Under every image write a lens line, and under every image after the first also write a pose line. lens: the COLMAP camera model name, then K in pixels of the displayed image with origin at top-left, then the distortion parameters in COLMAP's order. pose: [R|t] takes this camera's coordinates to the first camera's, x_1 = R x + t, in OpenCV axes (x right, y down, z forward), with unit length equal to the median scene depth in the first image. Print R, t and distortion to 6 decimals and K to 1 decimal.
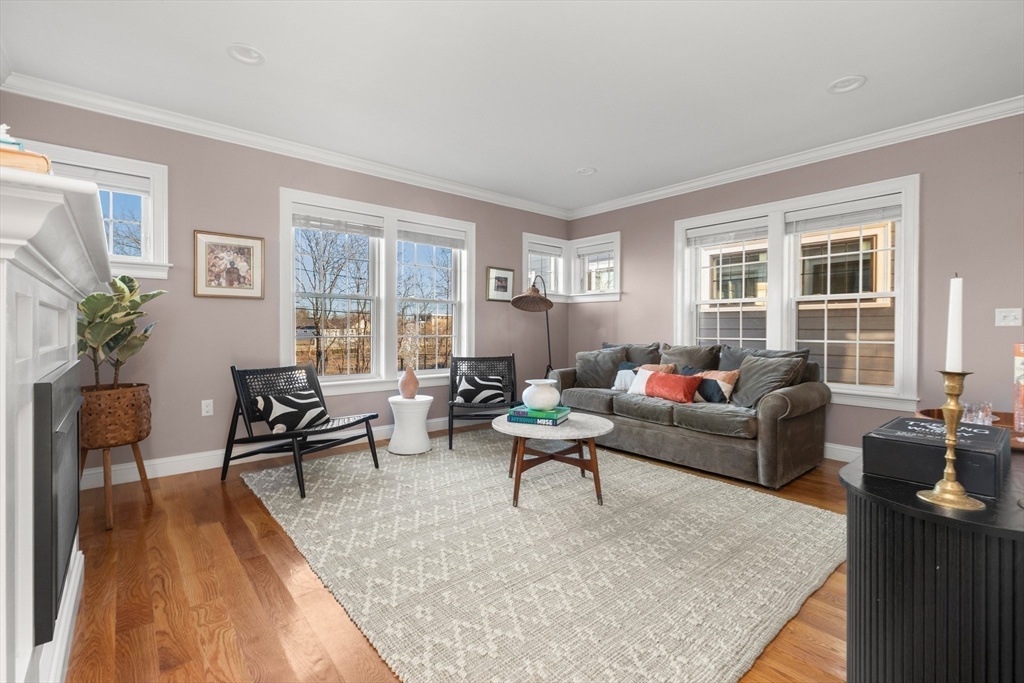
lens RADIAL K [[463.5, 0, 516.3], [0, 463.5, 324.5], [0, 0, 1]] dist [0.015418, 0.000055]
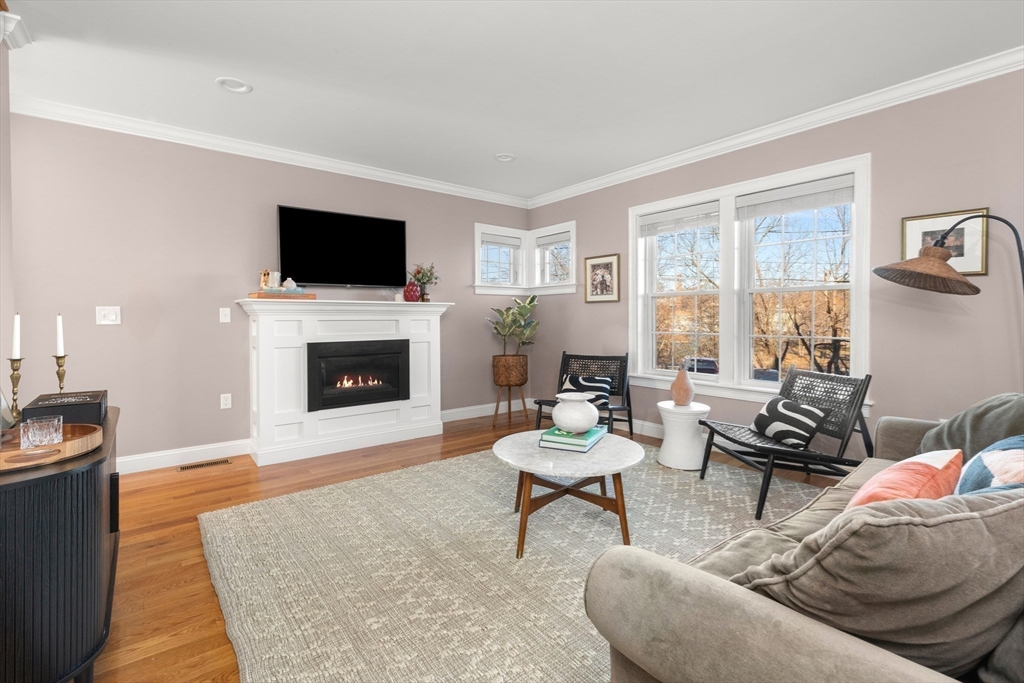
lens RADIAL K [[463.5, 0, 516.3], [0, 463.5, 324.5], [0, 0, 1]] dist [0.015418, 0.000055]
pose [[-0.036785, 0.011265, -0.999260, 0.773546], [0.010276, 0.999888, 0.010894, -0.010618], [0.999270, -0.009868, -0.036896, 0.829475]]
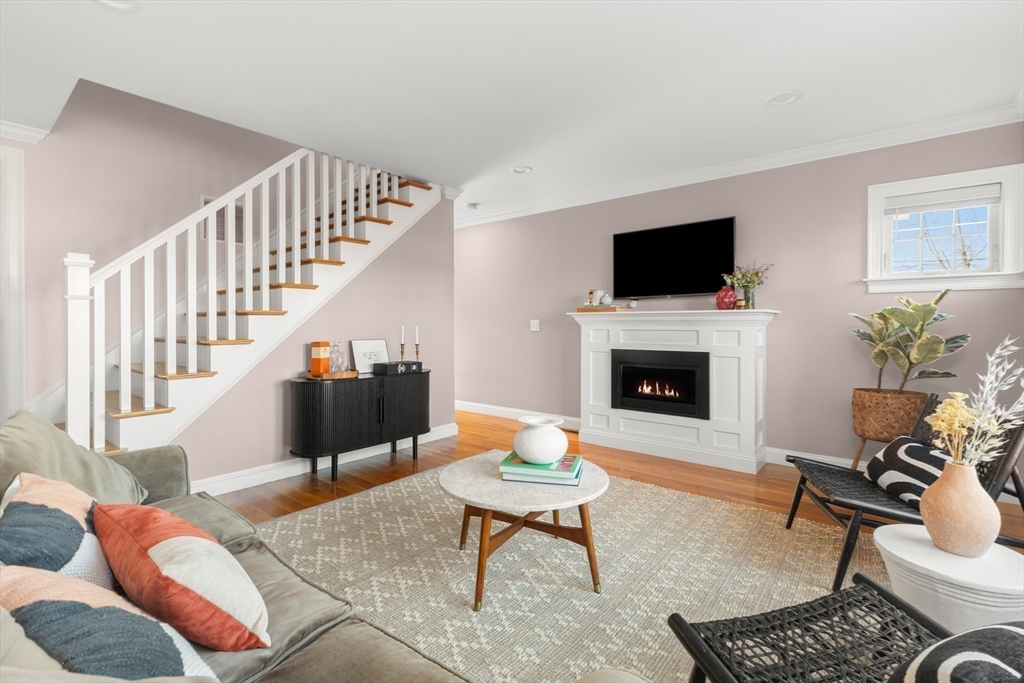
lens RADIAL K [[463.5, 0, 516.3], [0, 463.5, 324.5], [0, 0, 1]] dist [0.015418, 0.000055]
pose [[-0.983108, -0.006060, -0.182926, 0.195574], [-0.004512, 0.999950, -0.008874, -0.014499], [0.182971, -0.007899, -0.983087, 1.502994]]
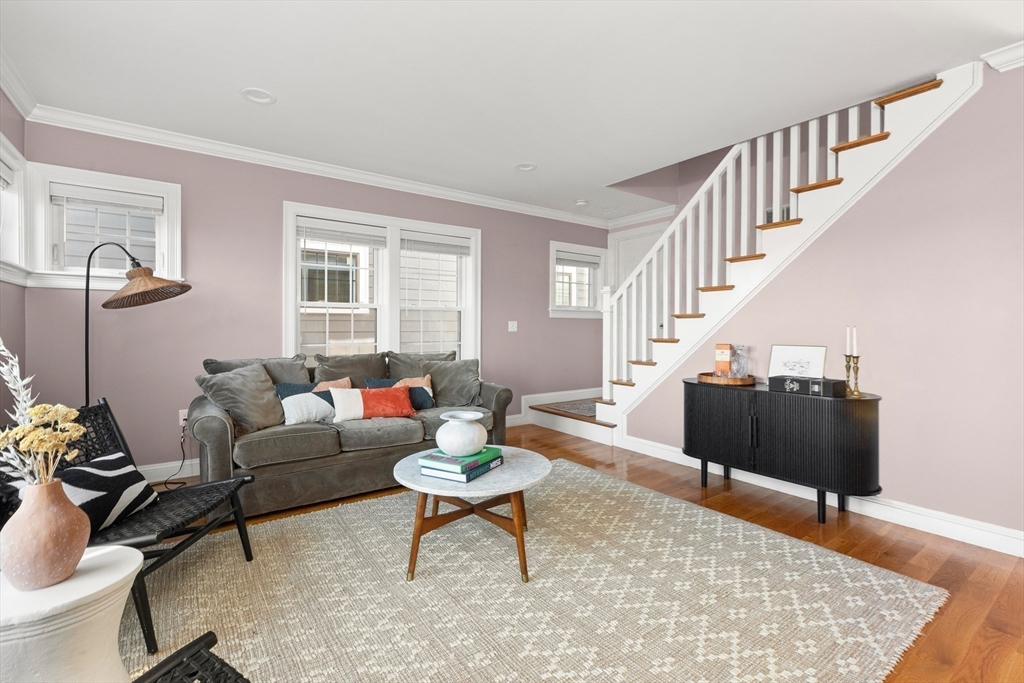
lens RADIAL K [[463.8, 0, 516.2], [0, 463.8, 327.6], [0, 0, 1]] dist [-0.000657, 0.000081]
pose [[0.074308, -0.004261, 0.997226, -0.598885], [-0.011122, 0.999925, 0.005101, -0.018451], [-0.997173, -0.011470, 0.074255, 0.770338]]
